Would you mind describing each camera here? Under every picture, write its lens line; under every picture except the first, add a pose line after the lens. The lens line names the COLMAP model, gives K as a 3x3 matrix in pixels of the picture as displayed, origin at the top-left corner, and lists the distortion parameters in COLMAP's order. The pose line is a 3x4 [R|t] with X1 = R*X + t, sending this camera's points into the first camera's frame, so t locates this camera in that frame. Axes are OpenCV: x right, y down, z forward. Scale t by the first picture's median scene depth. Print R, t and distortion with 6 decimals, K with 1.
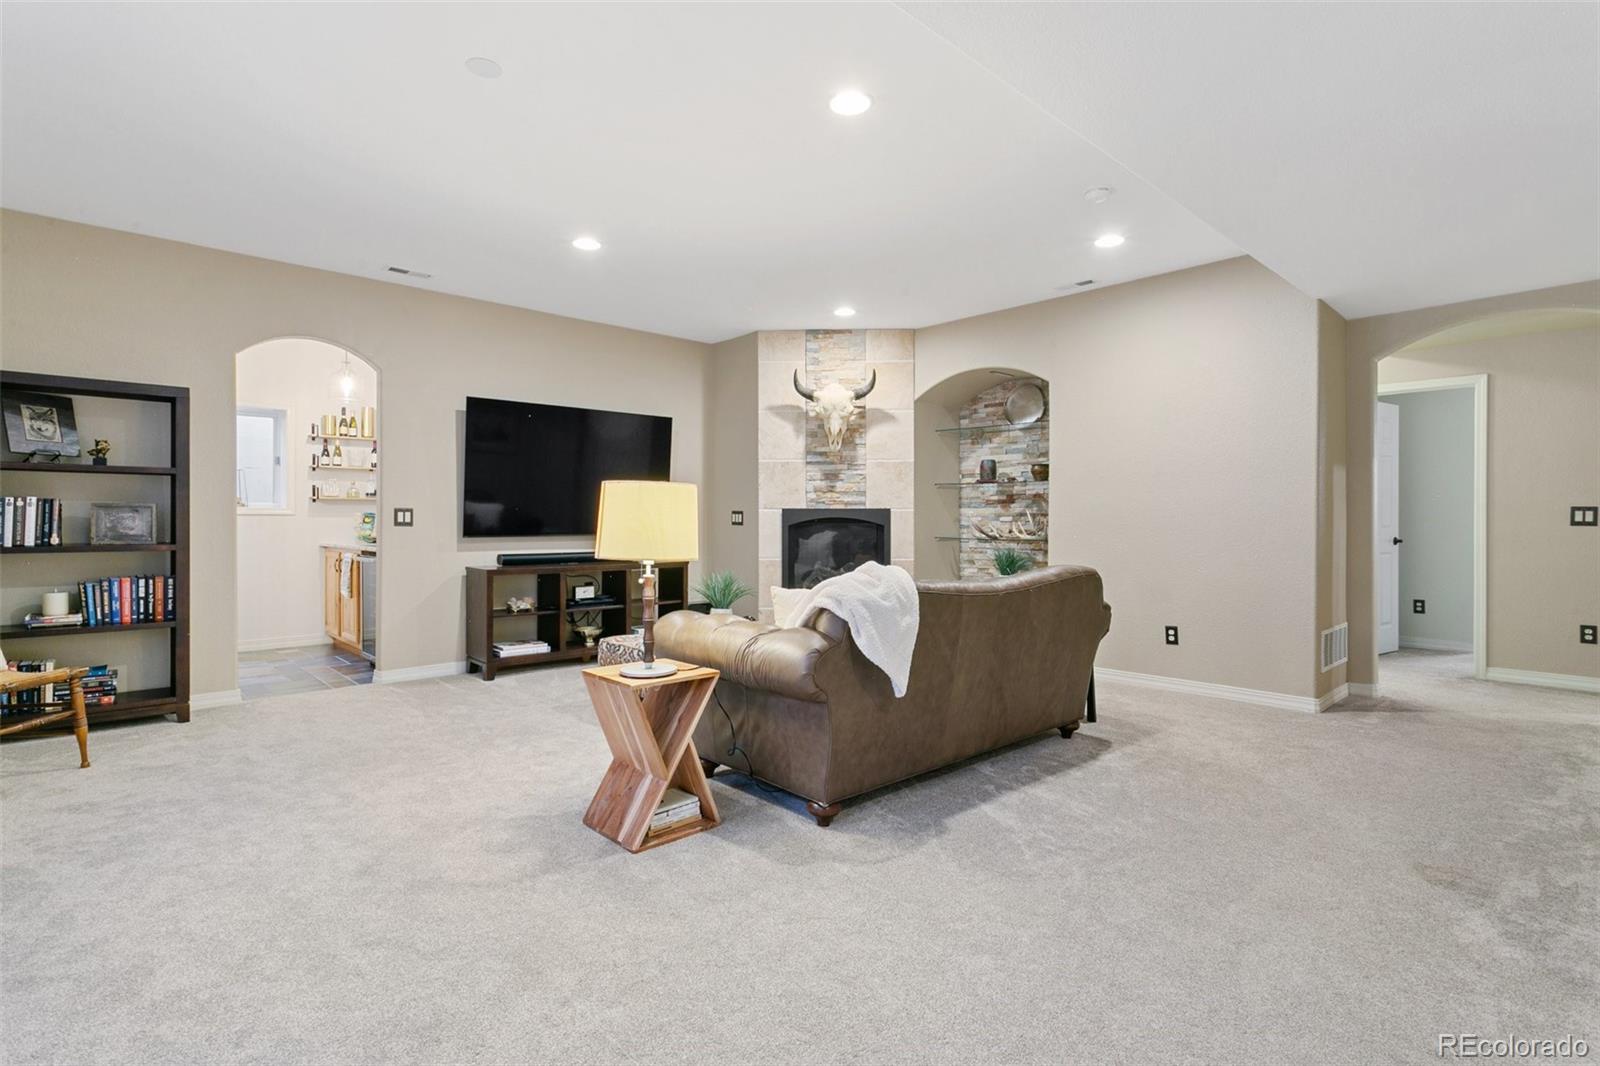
lens RADIAL K [[776.7, 0, 789.7], [0, 776.7, 508.4], [0, 0, 1]] dist [0.000940, 0.000762]
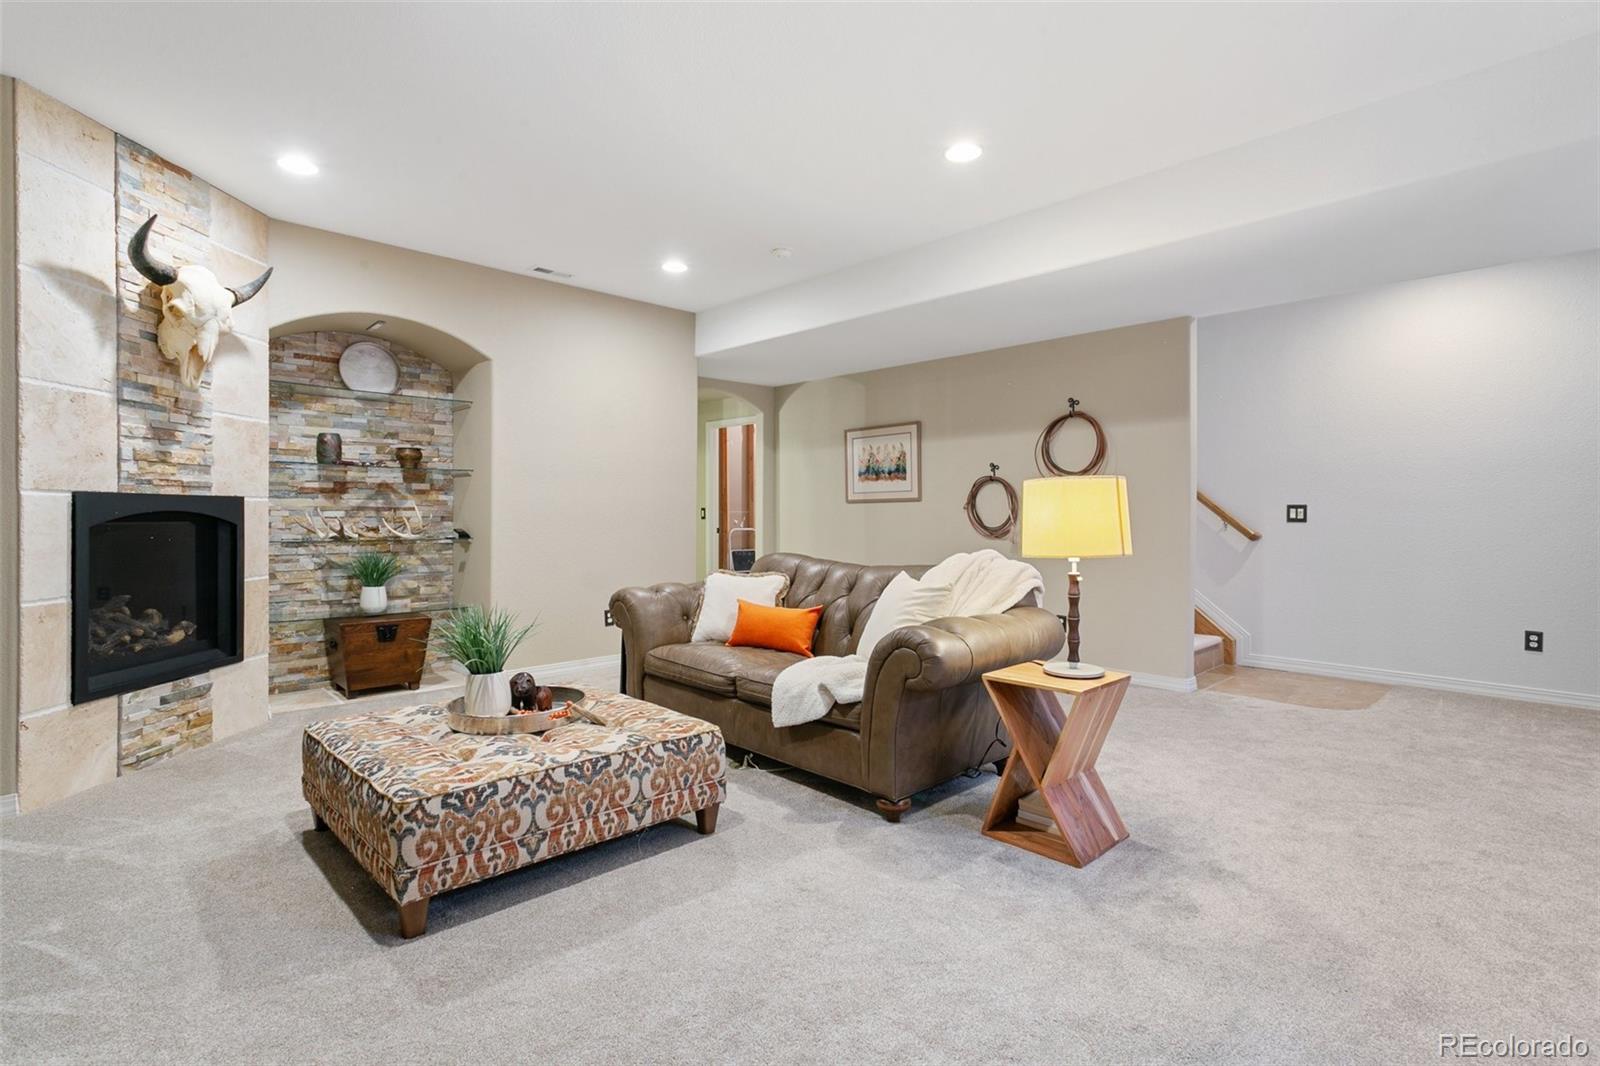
lens RADIAL K [[776.7, 0, 789.7], [0, 776.7, 508.4], [0, 0, 1]] dist [0.000940, 0.000762]
pose [[-0.017069, 0.007955, 0.999823, -0.484849], [-0.014844, 0.999856, -0.008209, 0.007909], [-0.999744, -0.014982, -0.016949, 0.578732]]
